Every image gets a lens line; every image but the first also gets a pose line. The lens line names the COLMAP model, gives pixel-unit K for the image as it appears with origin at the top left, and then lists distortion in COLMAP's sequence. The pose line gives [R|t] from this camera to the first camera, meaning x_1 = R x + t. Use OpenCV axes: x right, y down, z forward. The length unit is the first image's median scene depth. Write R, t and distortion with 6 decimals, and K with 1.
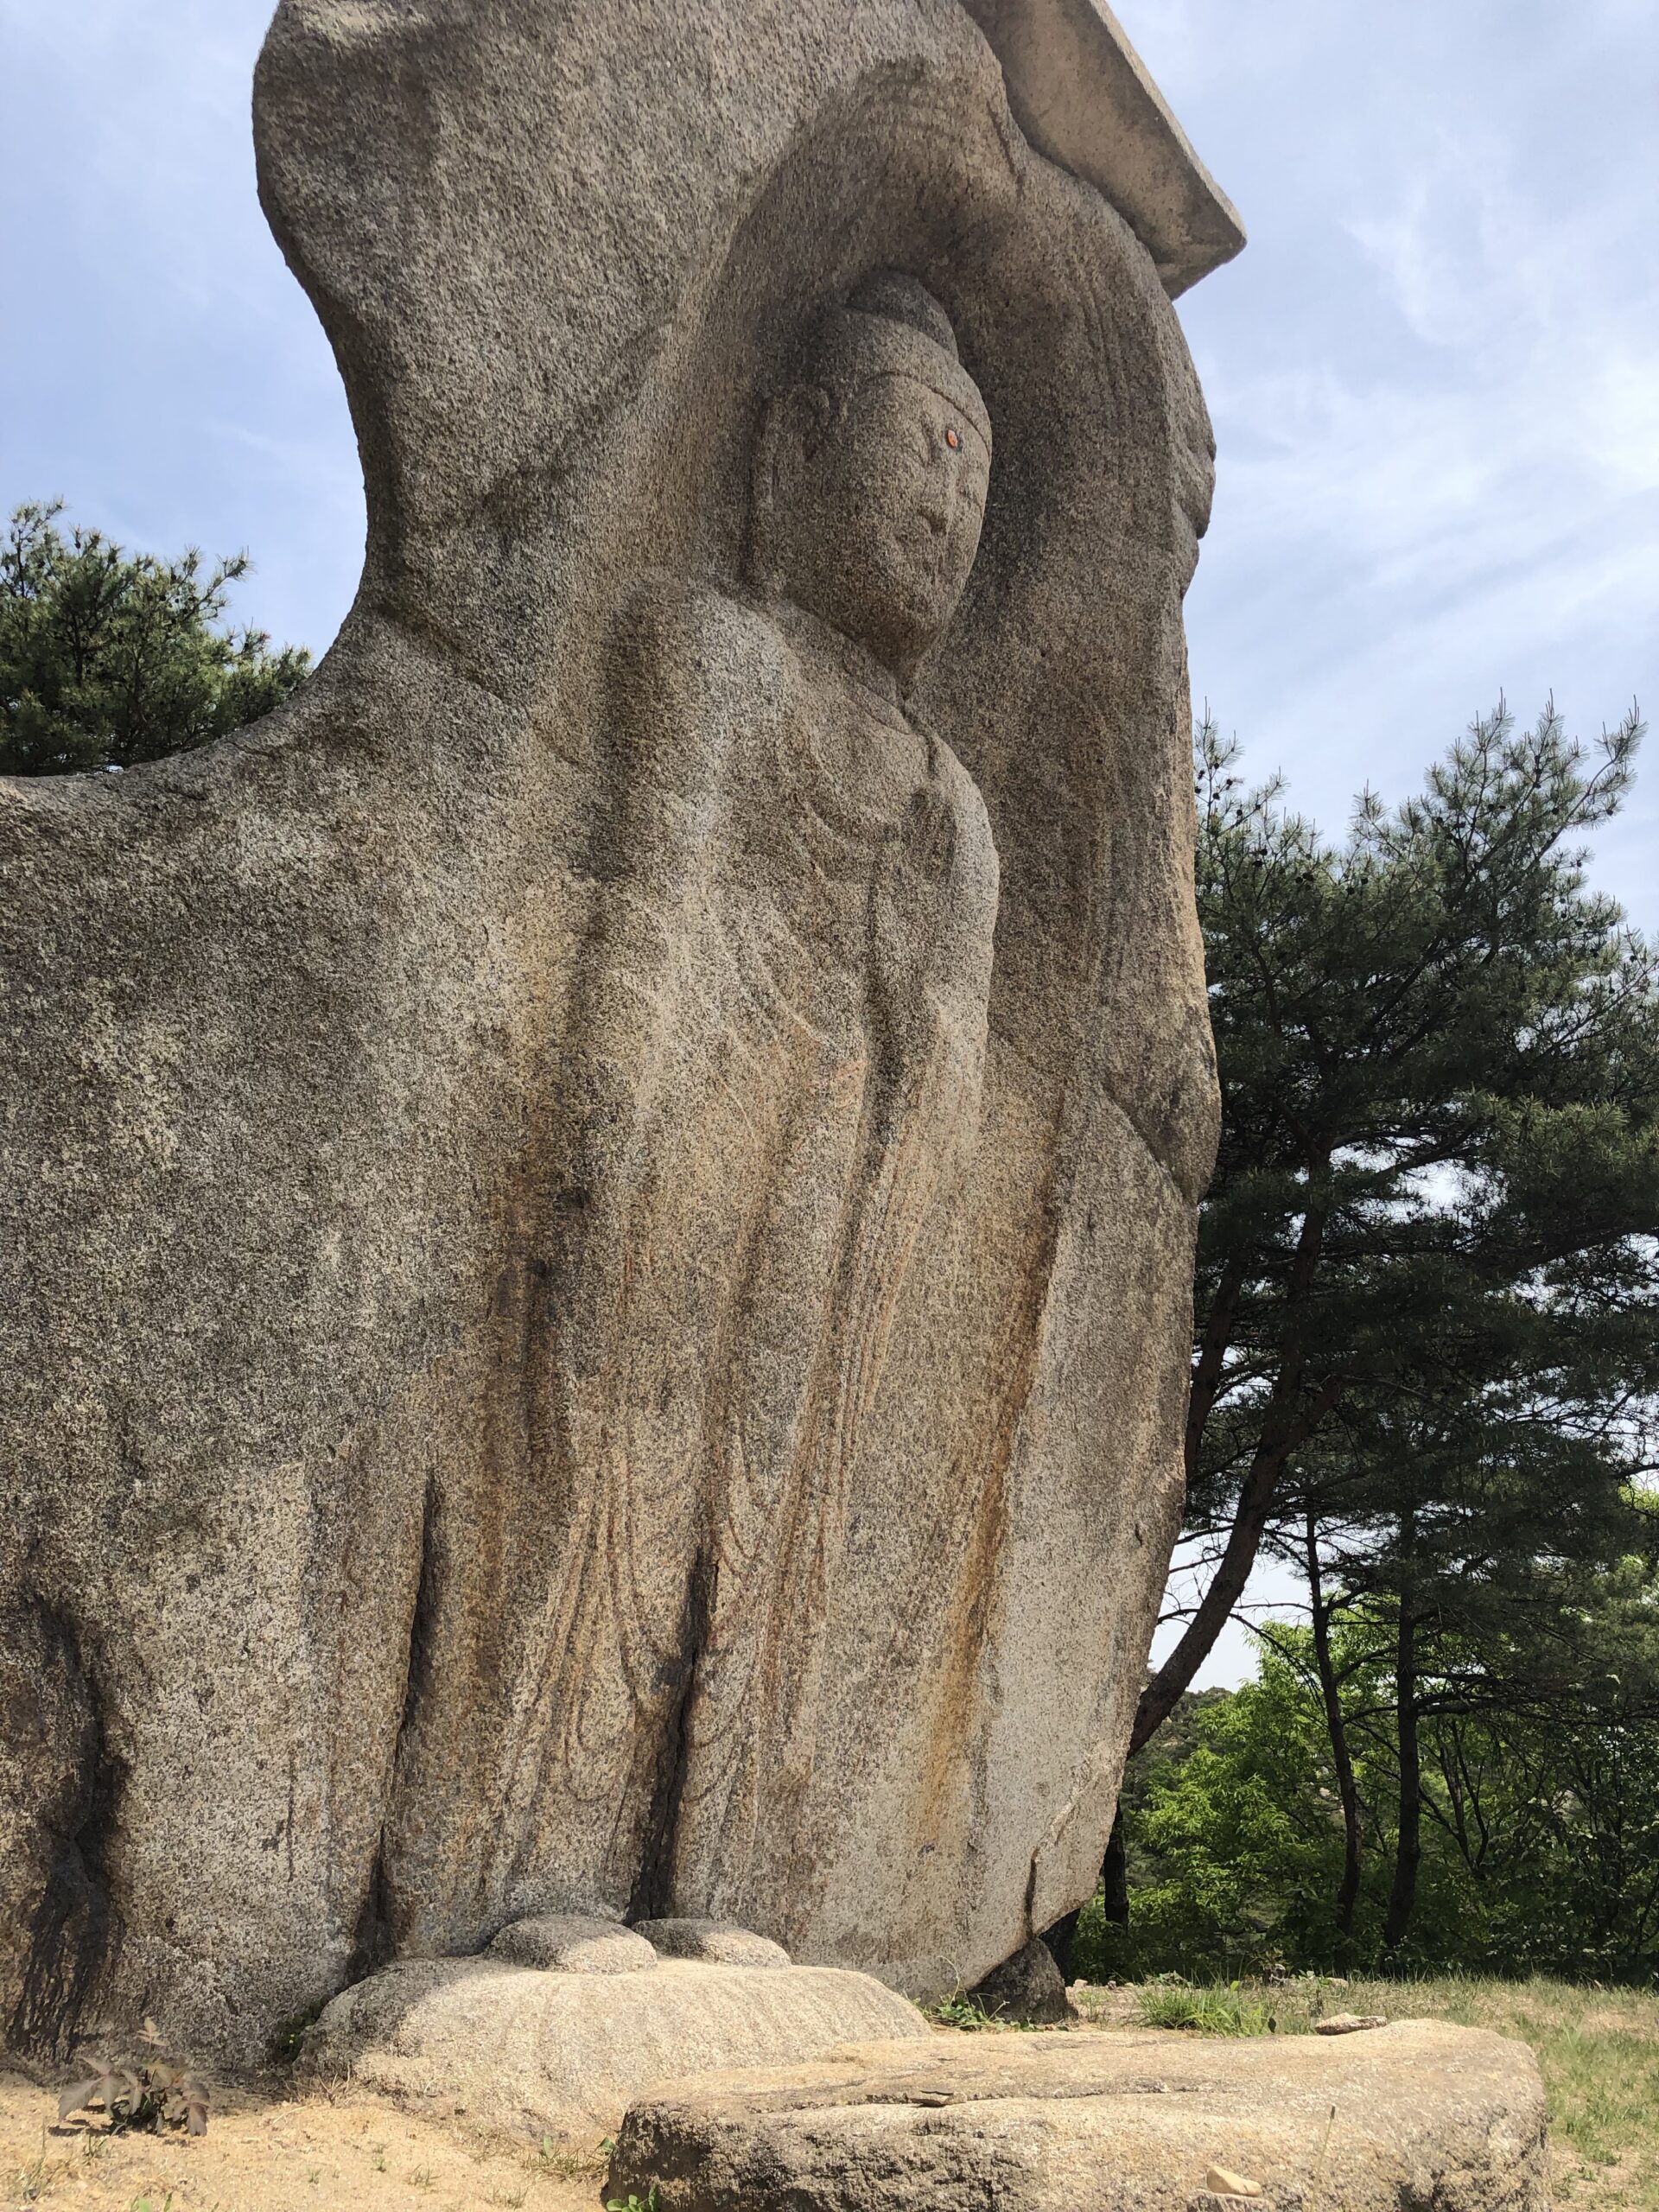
lens RADIAL K [[1815.0, 0, 826.5], [0, 1815.0, 1120.4], [0, 0, 1]] dist [0.008279, -0.005730]
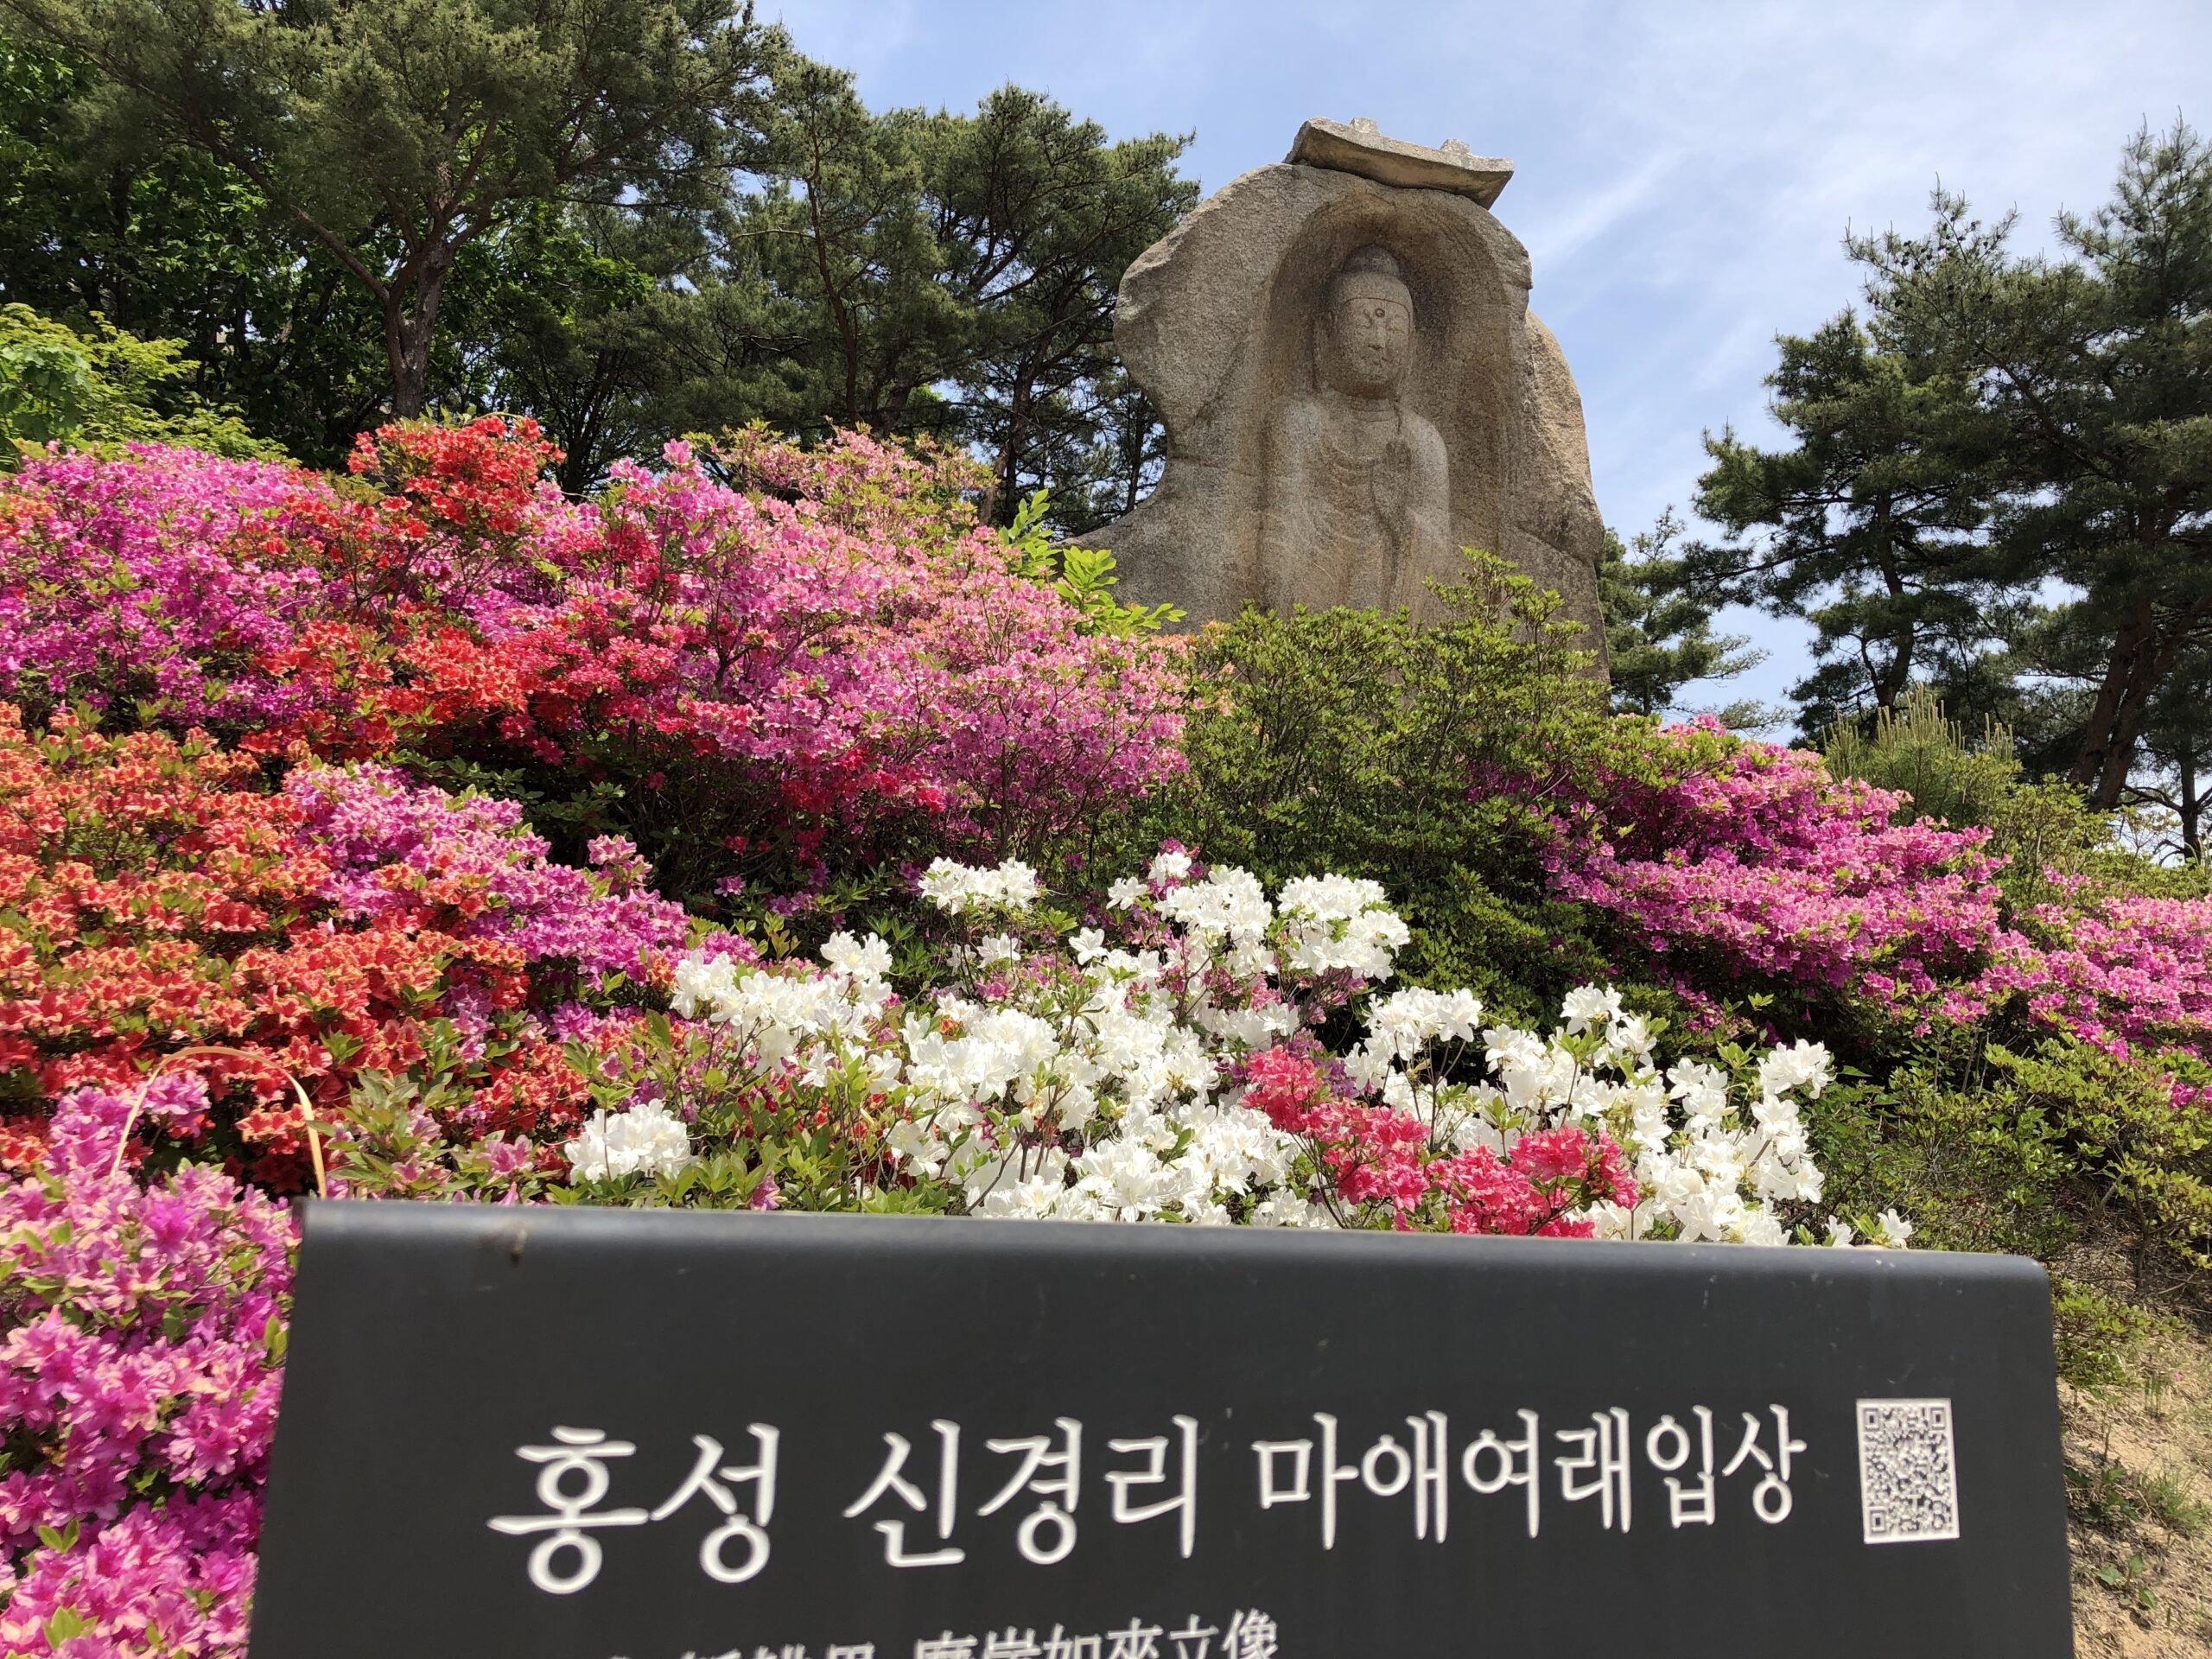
lens RADIAL K [[1815.0, 0, 1094.0], [0, 1815.0, 835.3], [0, 0, 1]] dist [0.008279, -0.005730]
pose [[0.810930, -0.093993, -0.577544, 1.261145], [0.175206, 0.980734, 0.086397, 0.090946], [0.558296, -0.171252, 0.811775, -1.649543]]
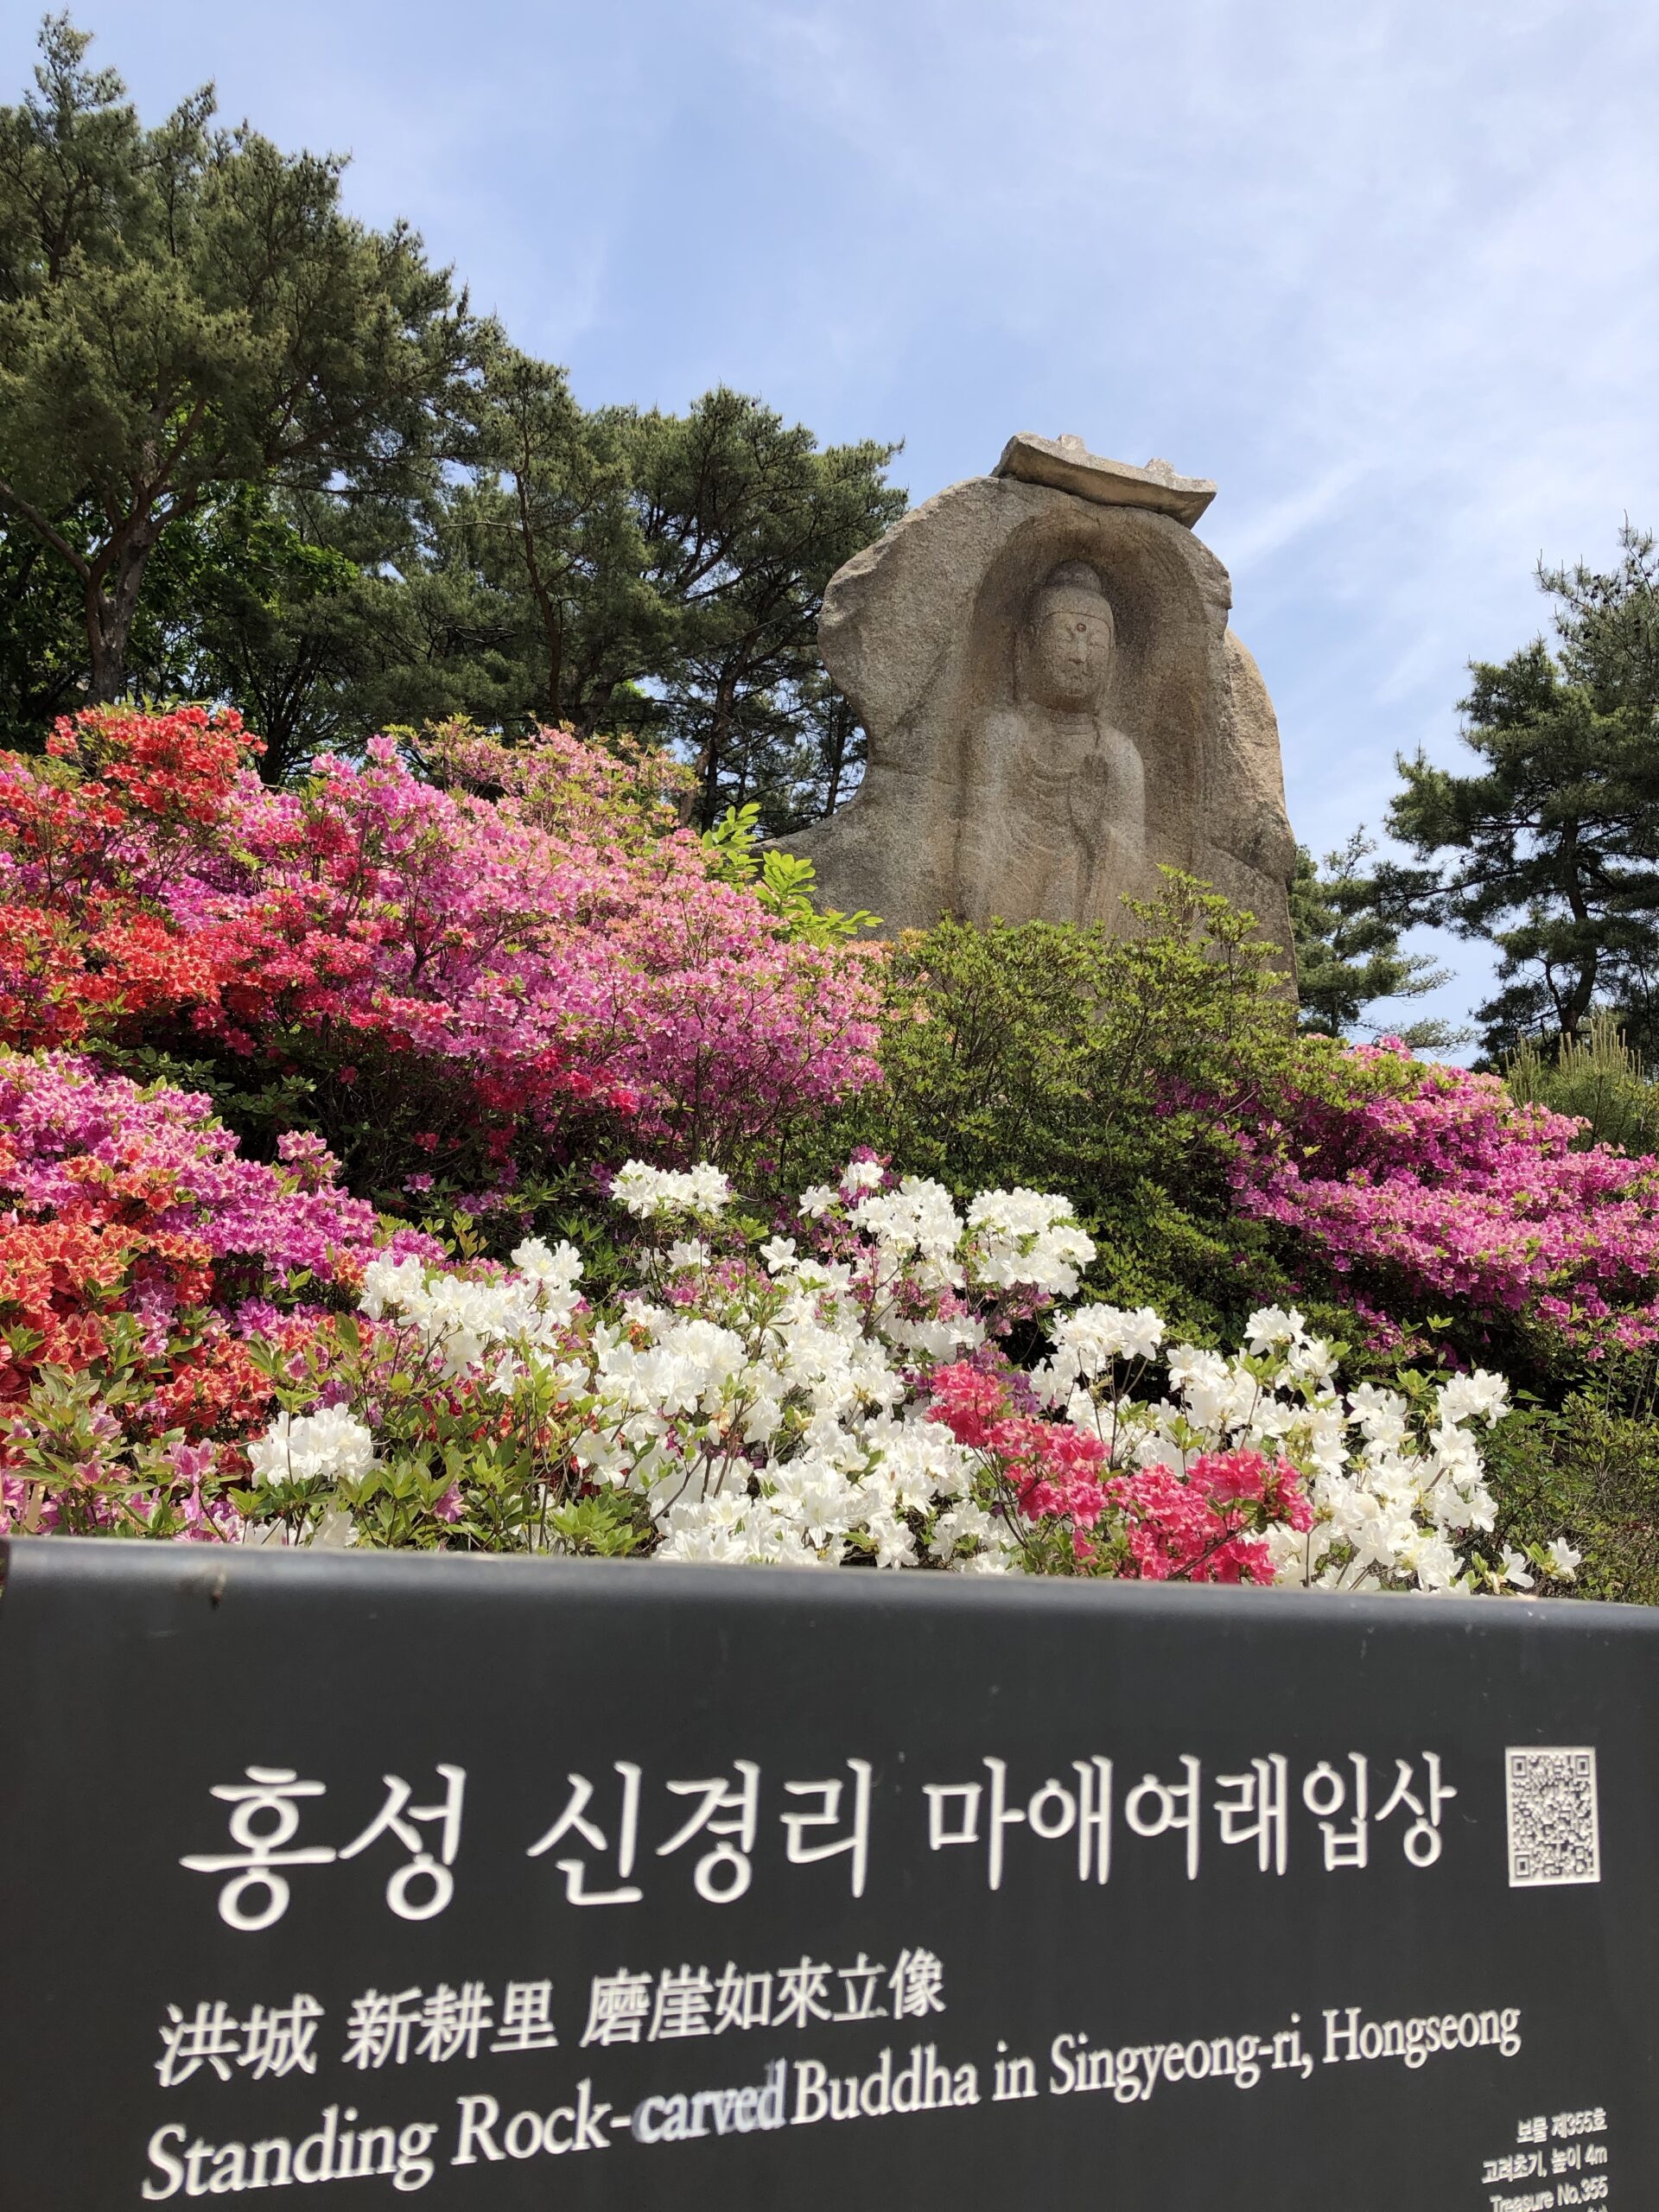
lens RADIAL K [[1815.0, 0, 842.2], [0, 1815.0, 1098.6], [0, 0, 1]] dist [0.008279, -0.005730]
pose [[0.830445, -0.084211, -0.550700, 1.265086], [0.147802, 0.986389, 0.072047, 0.085205], [0.537137, -0.141225, 0.831588, -1.653712]]
